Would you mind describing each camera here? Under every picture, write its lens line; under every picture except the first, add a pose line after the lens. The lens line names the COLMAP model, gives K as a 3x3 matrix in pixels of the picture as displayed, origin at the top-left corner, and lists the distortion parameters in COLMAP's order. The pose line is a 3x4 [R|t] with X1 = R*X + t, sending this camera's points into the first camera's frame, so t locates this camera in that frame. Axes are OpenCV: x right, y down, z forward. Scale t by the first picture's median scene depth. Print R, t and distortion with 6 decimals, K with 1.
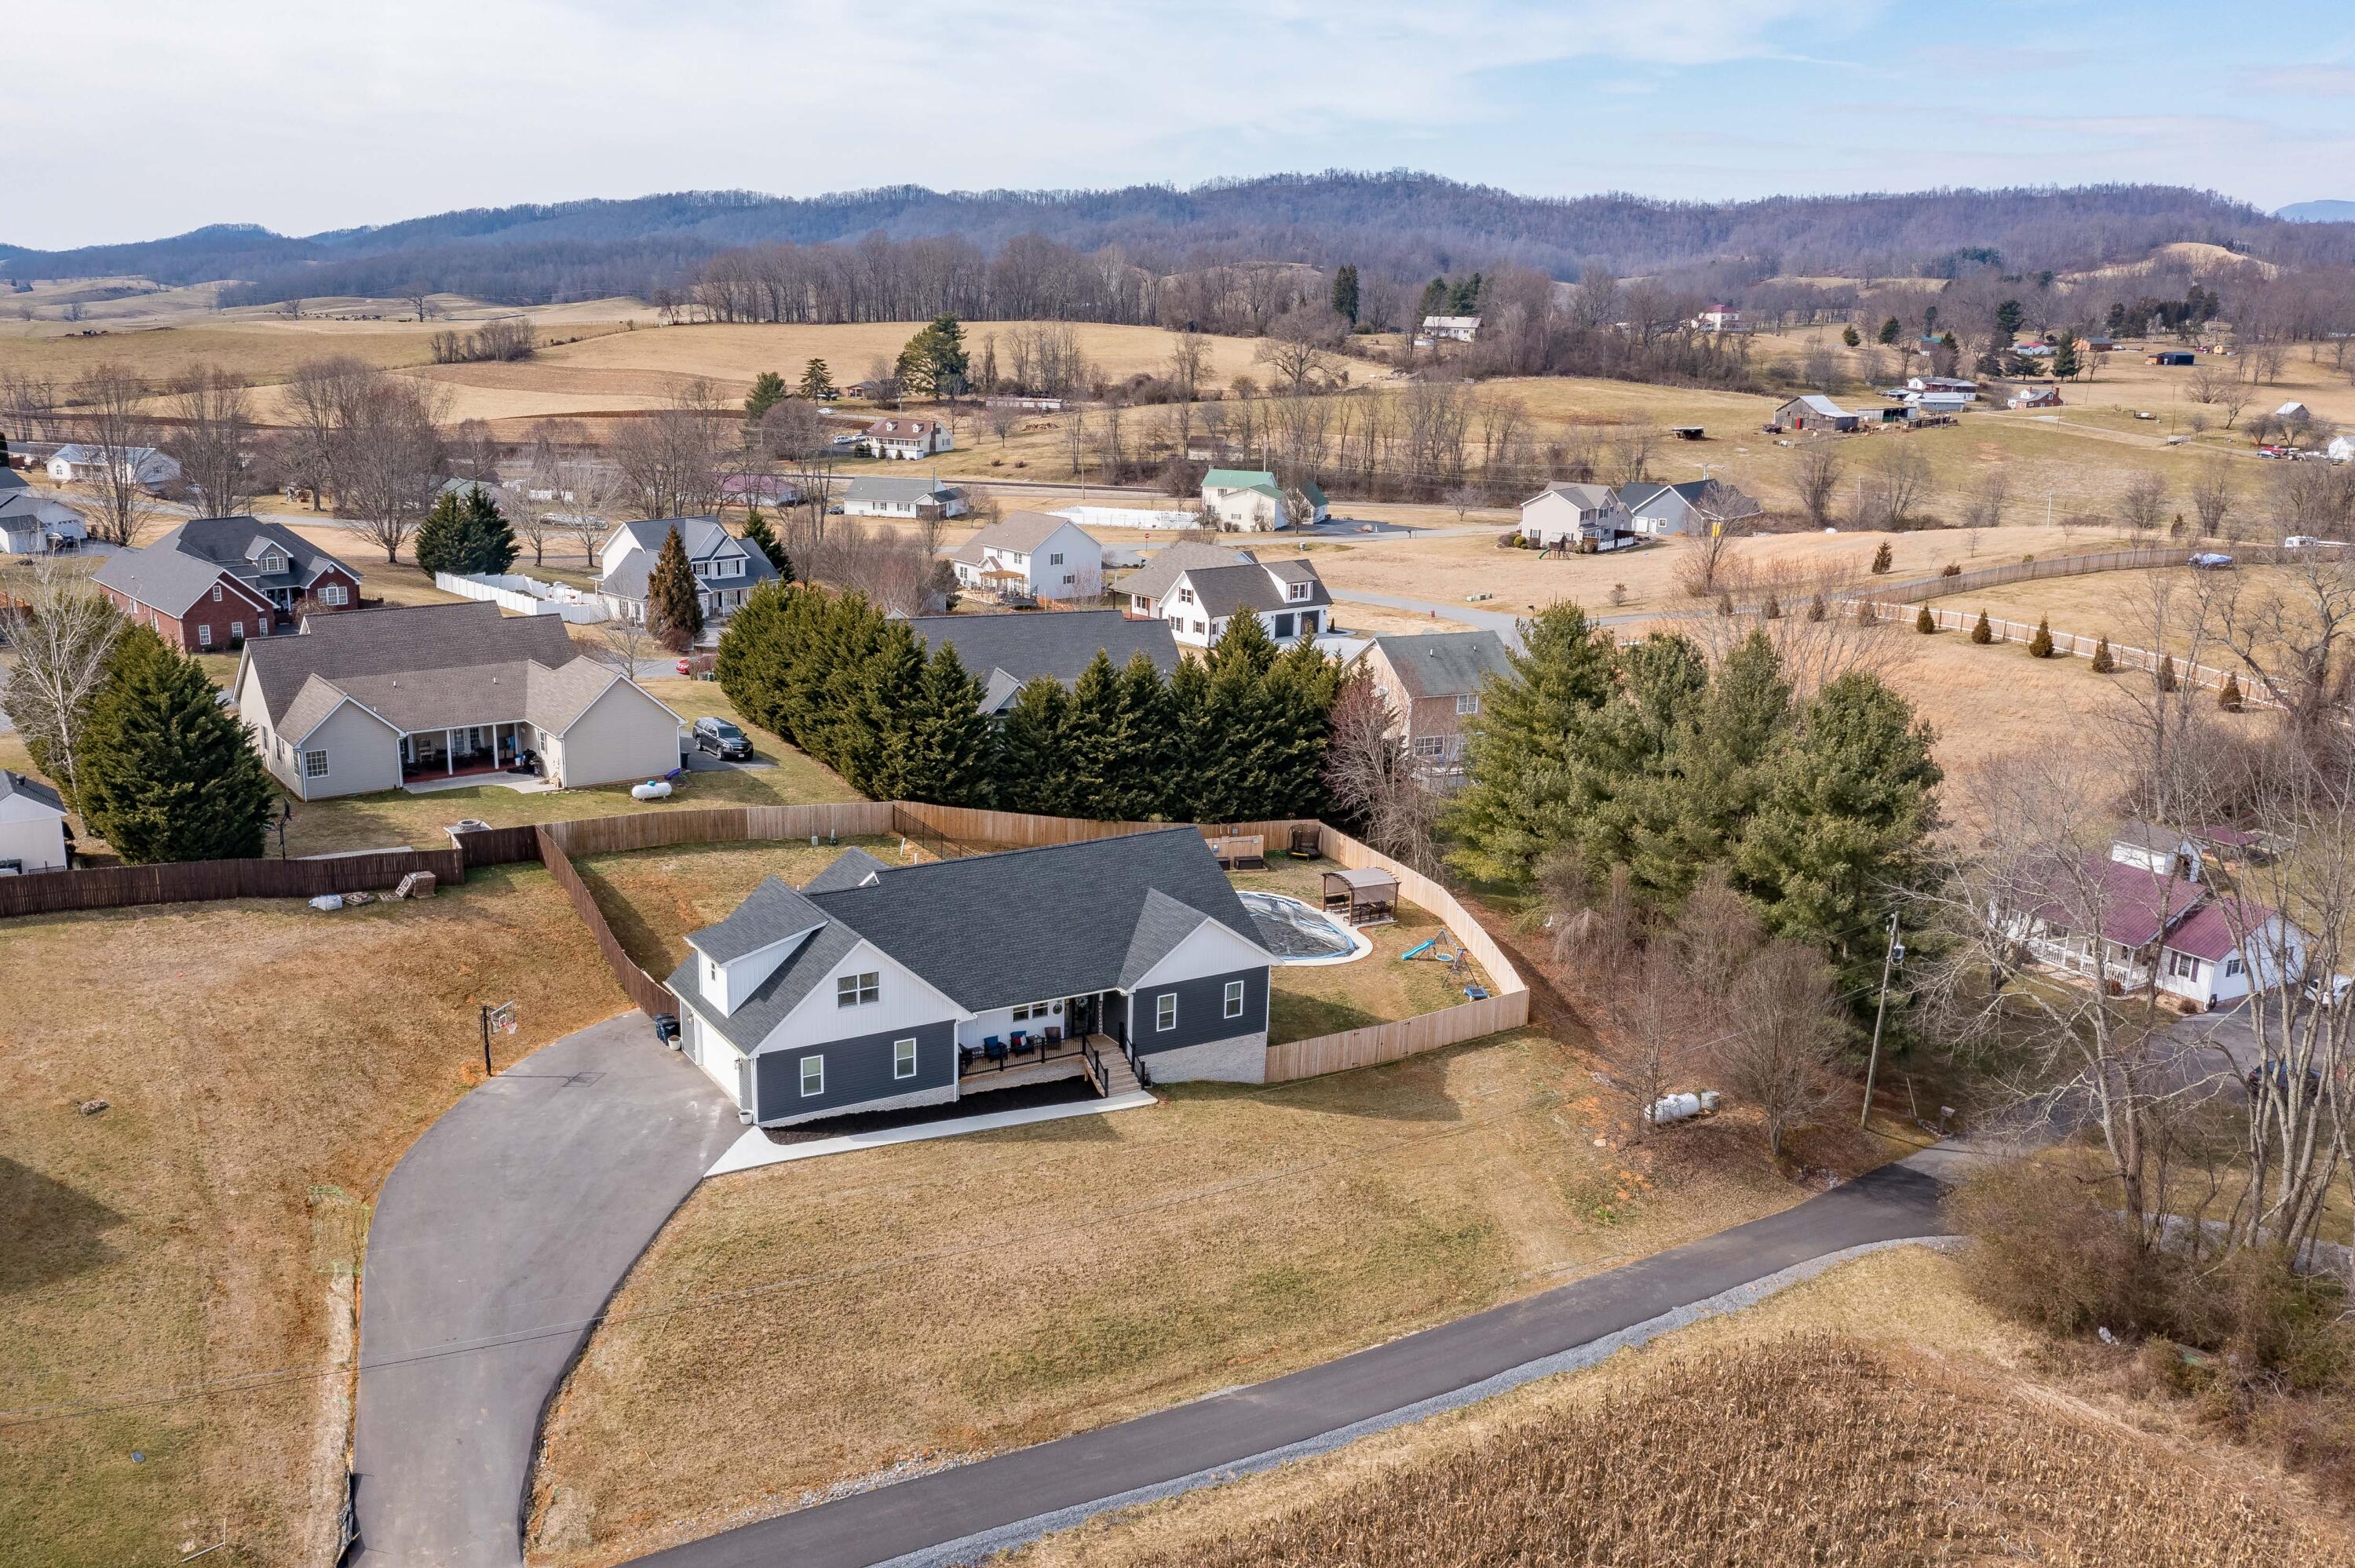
lens RADIAL K [[2000.0, 0, 1126.9], [0, 2000.0, 834.4], [0, 0, 1]] dist [-0.032085, -0.000563]
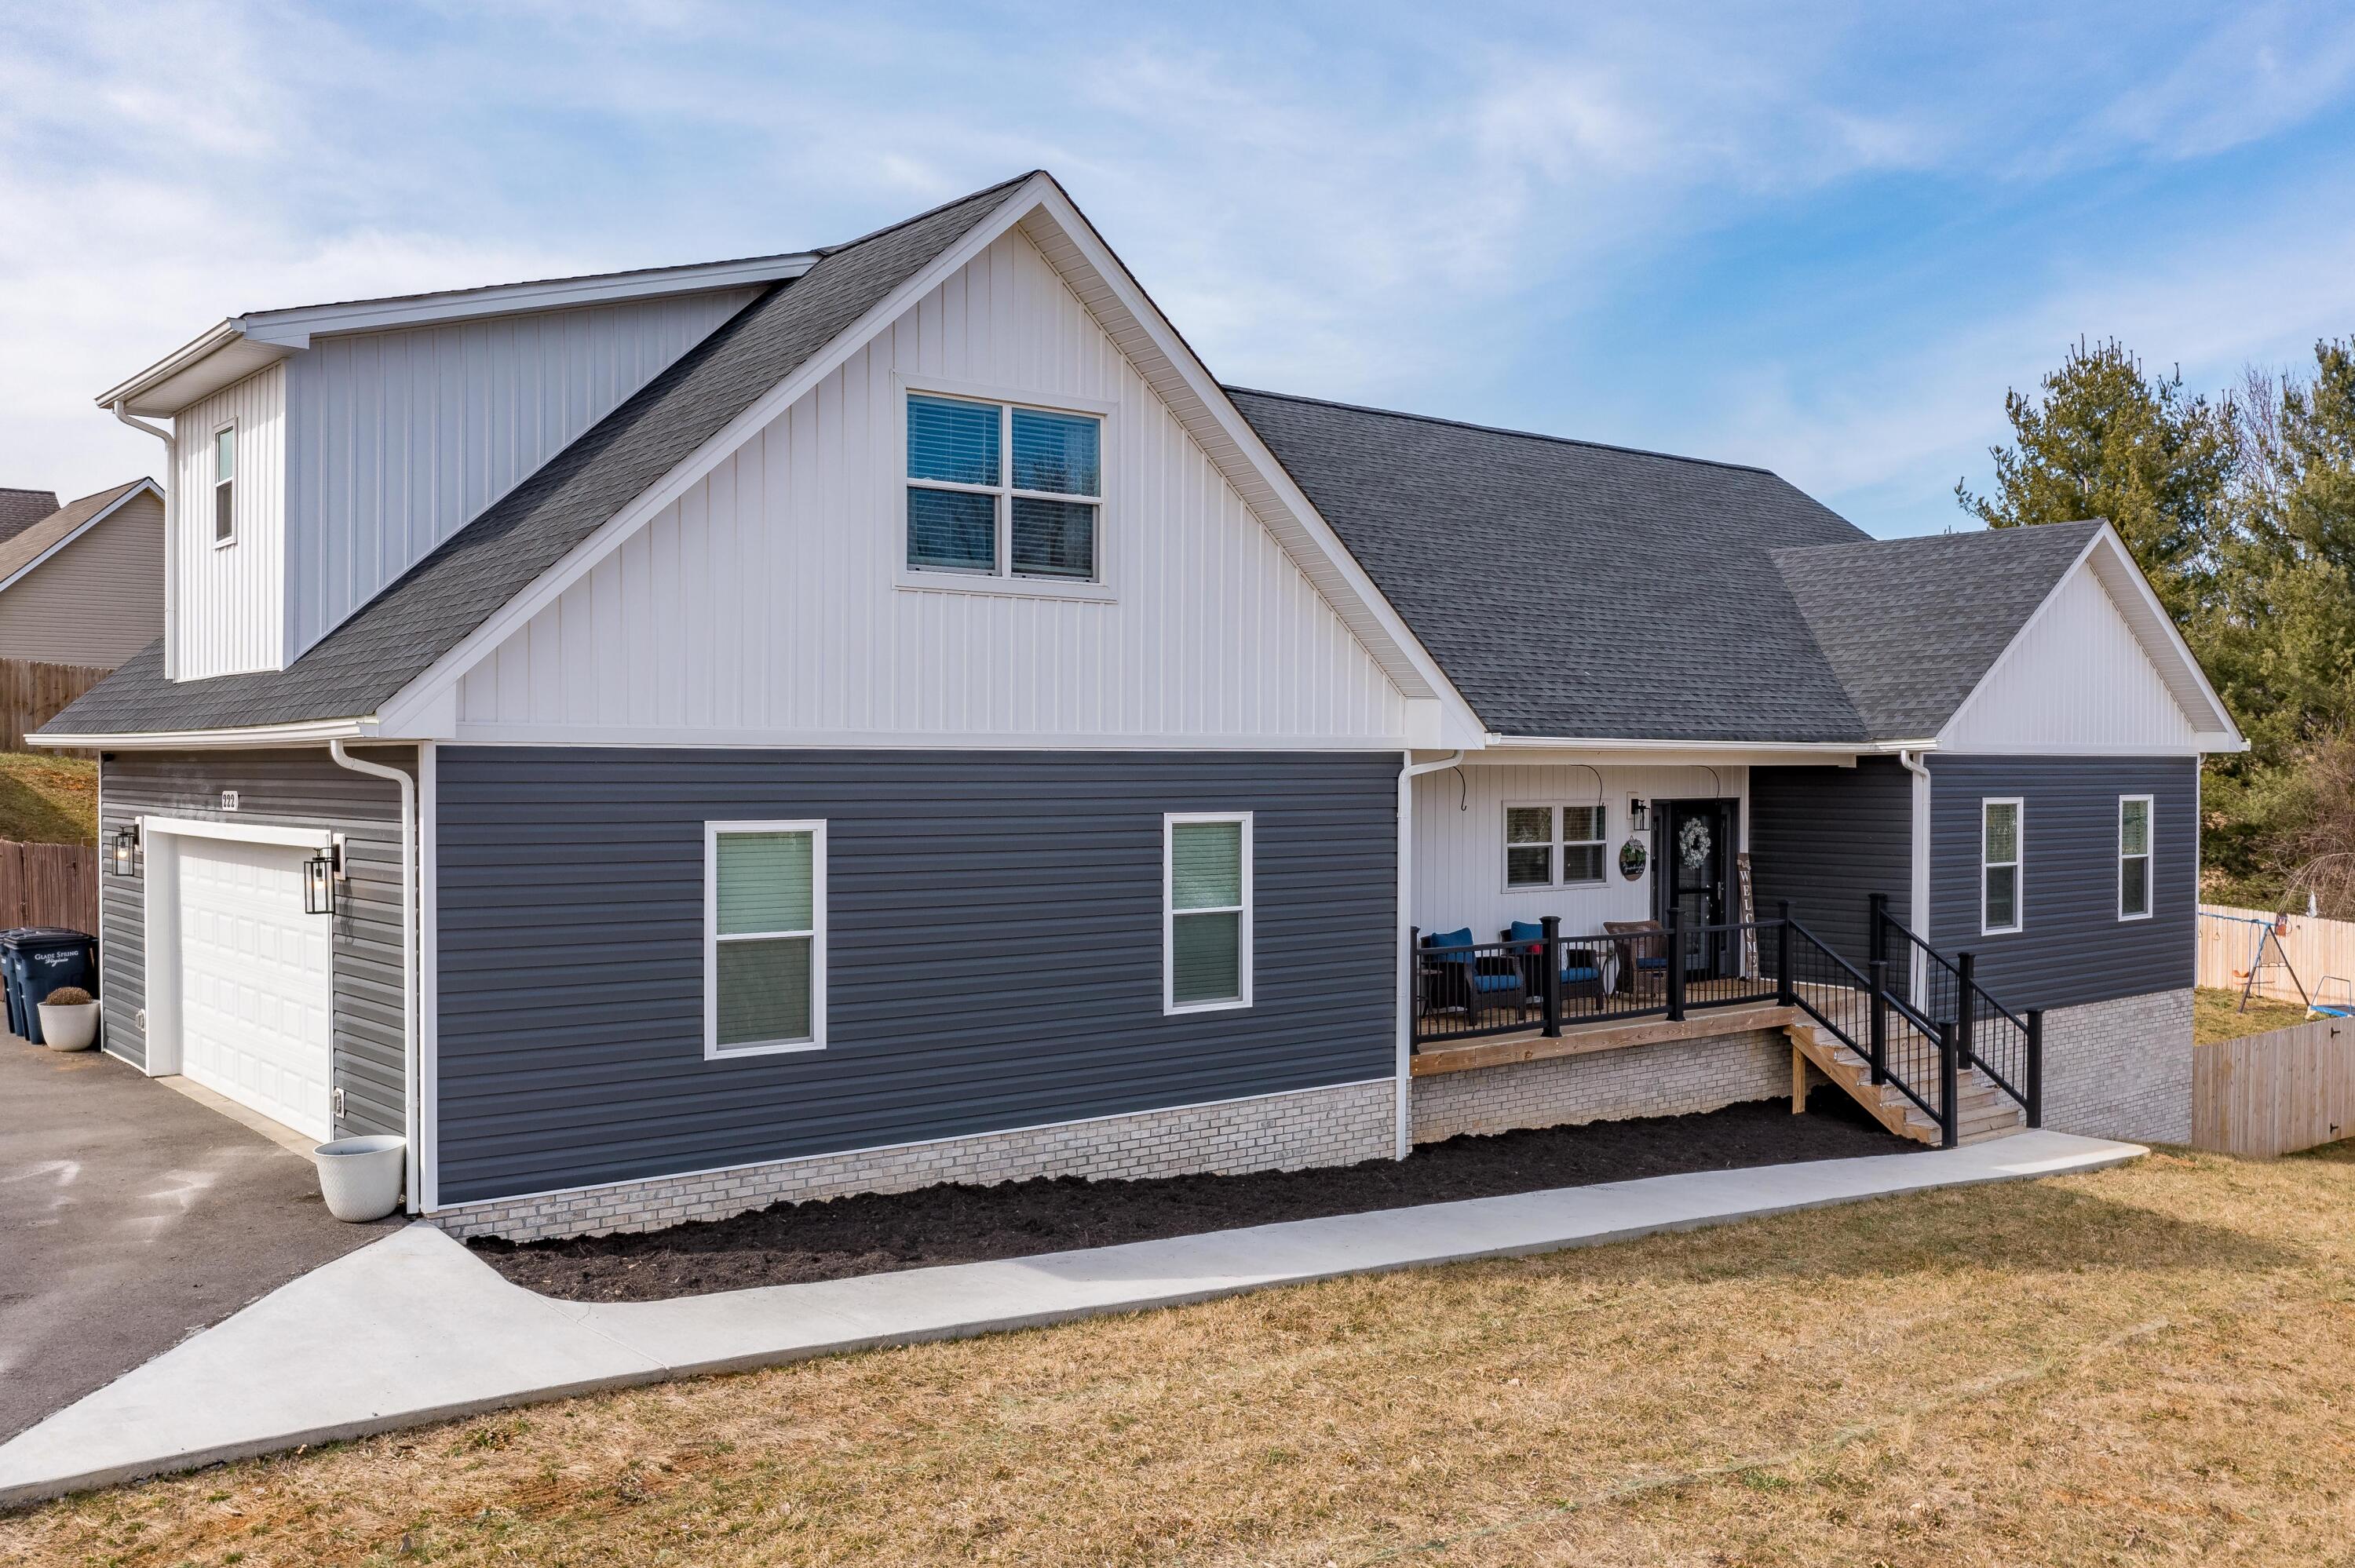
lens RADIAL K [[2000.0, 0, 1131.2], [0, 2000.0, 780.3], [0, 0, 1]] dist [-0.032085, -0.000563]
pose [[0.990603, -0.026154, 0.134244, -0.103645], [0.059658, 0.965875, -0.252046, 0.106697], [-0.123071, 0.257686, 0.958359, 0.573065]]
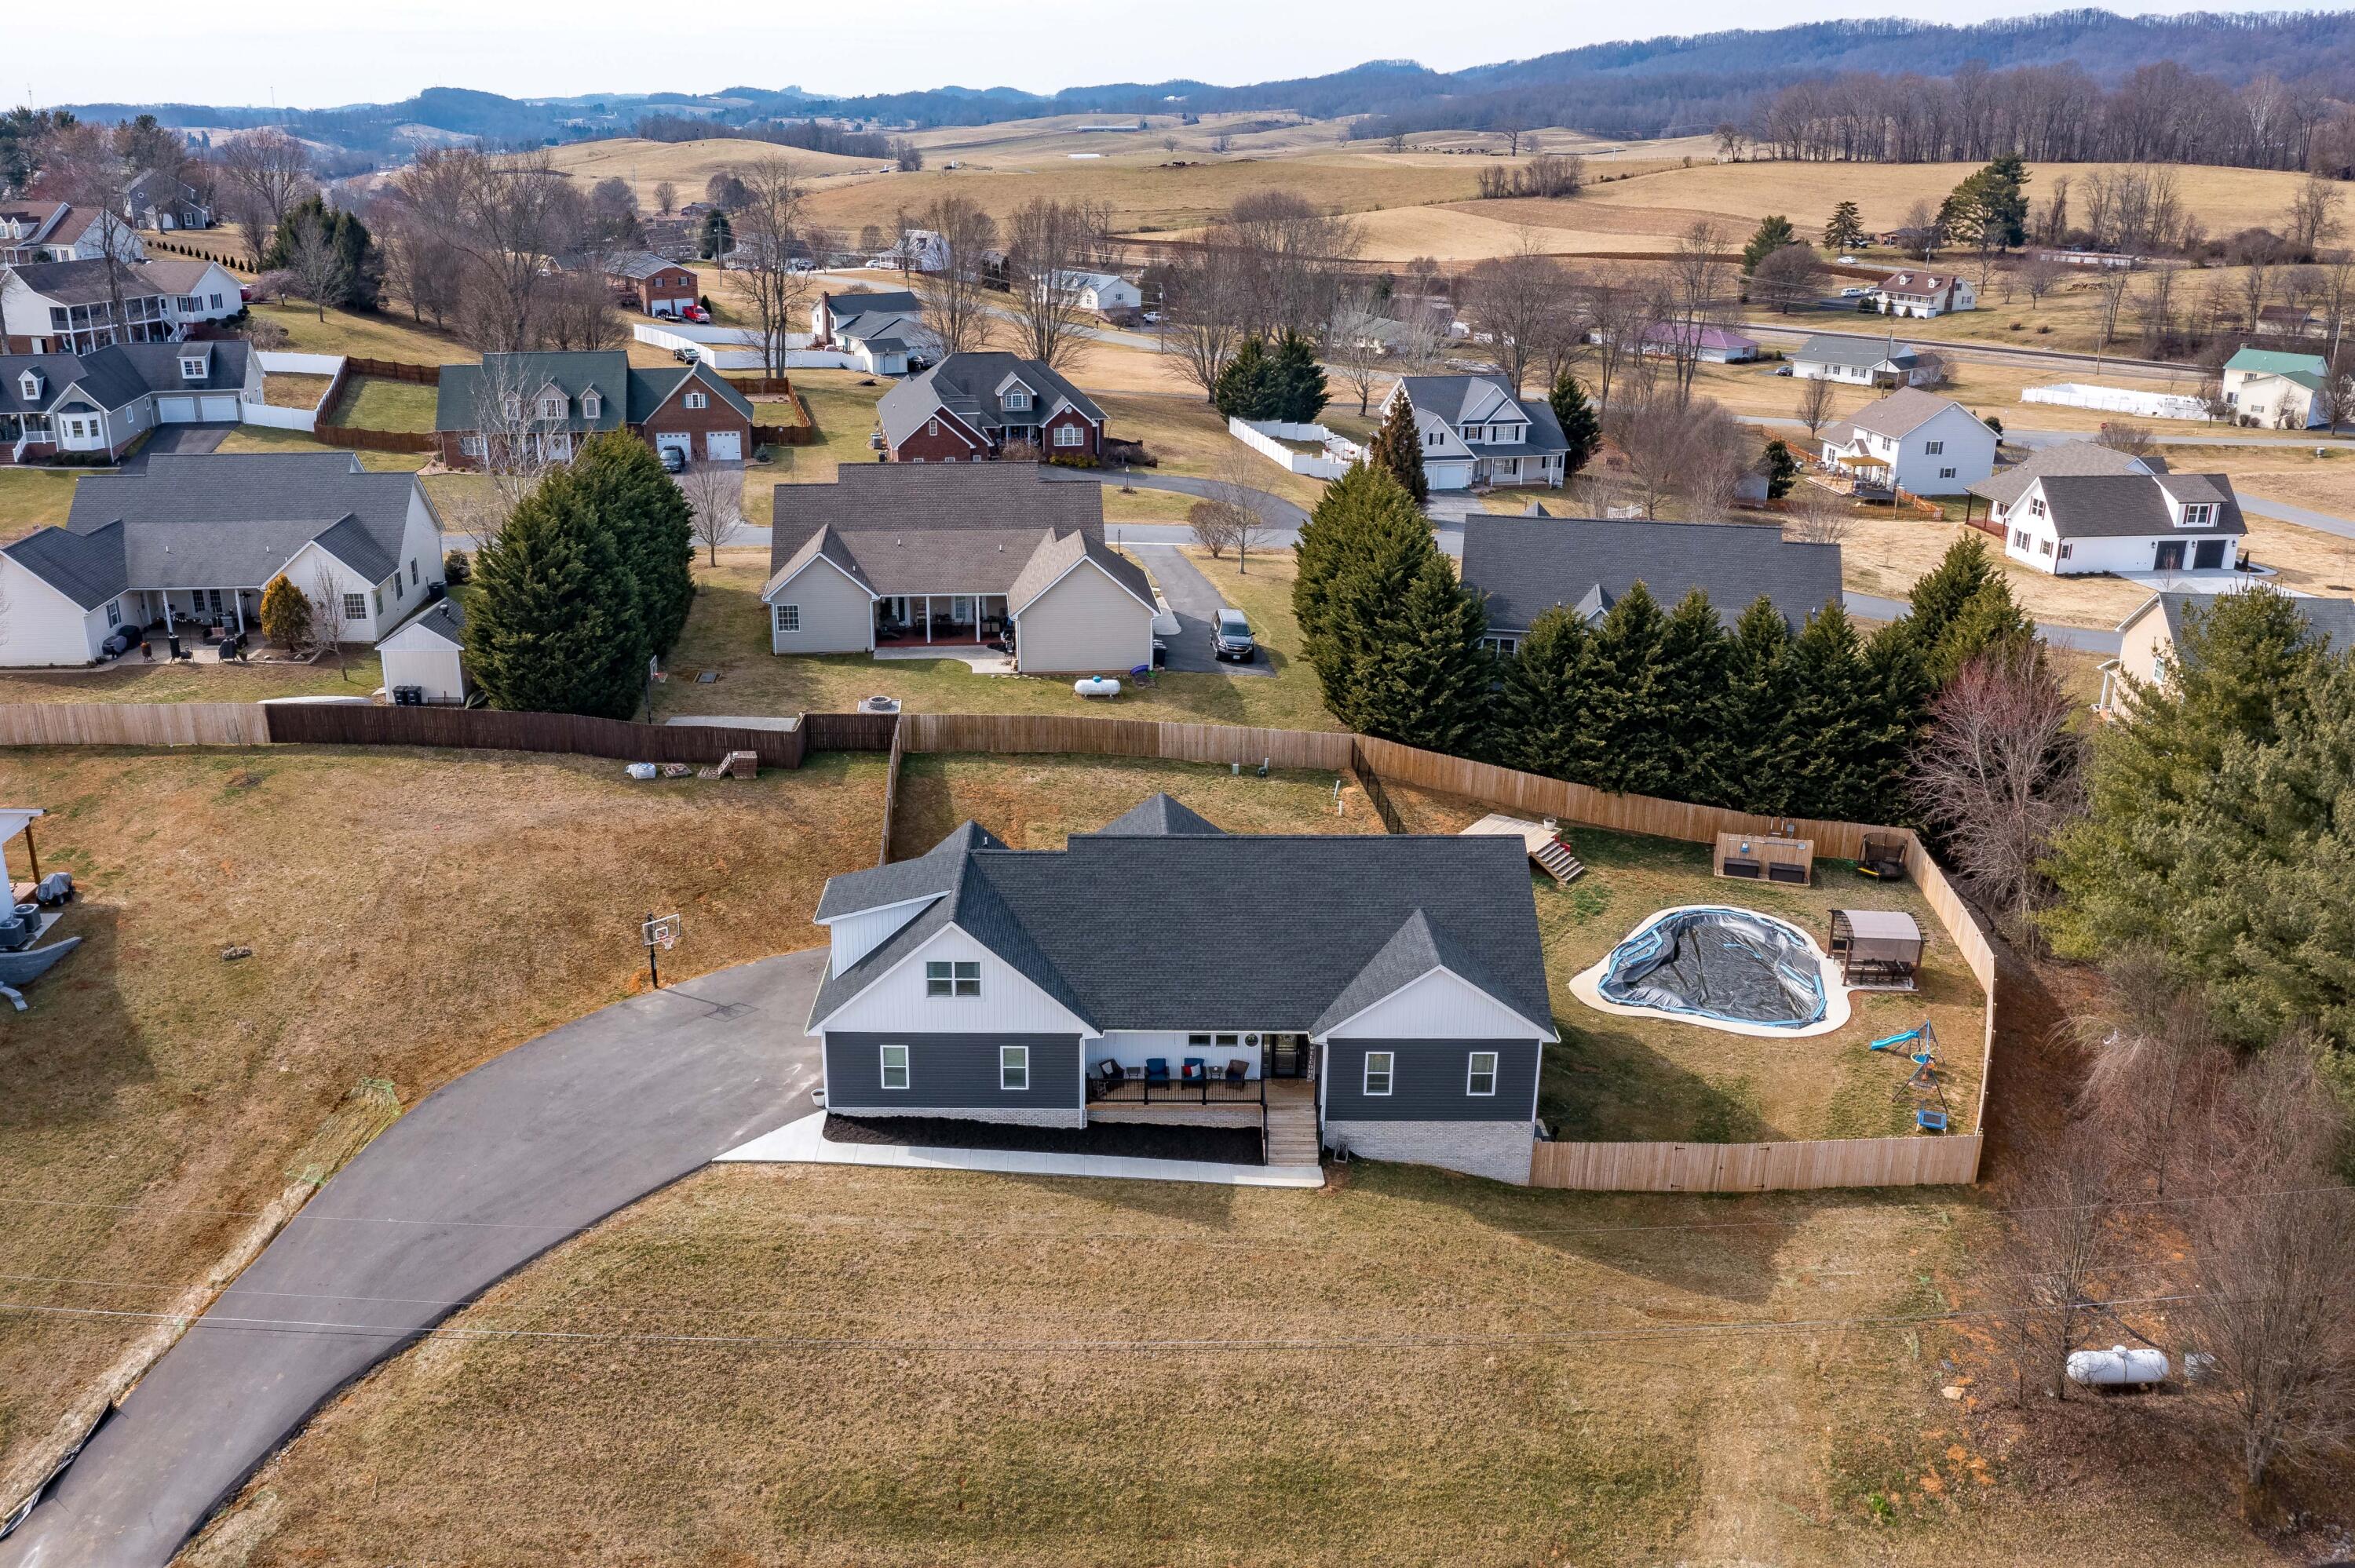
lens RADIAL K [[2000.0, 0, 1166.1], [0, 2000.0, 800.6], [0, 0, 1]] dist [-0.032085, -0.000563]
pose [[0.868089, 0.154293, -0.471820, 0.228321], [-0.125283, 0.987798, 0.092522, -0.059214], [0.480339, -0.021206, 0.876827, 0.214363]]
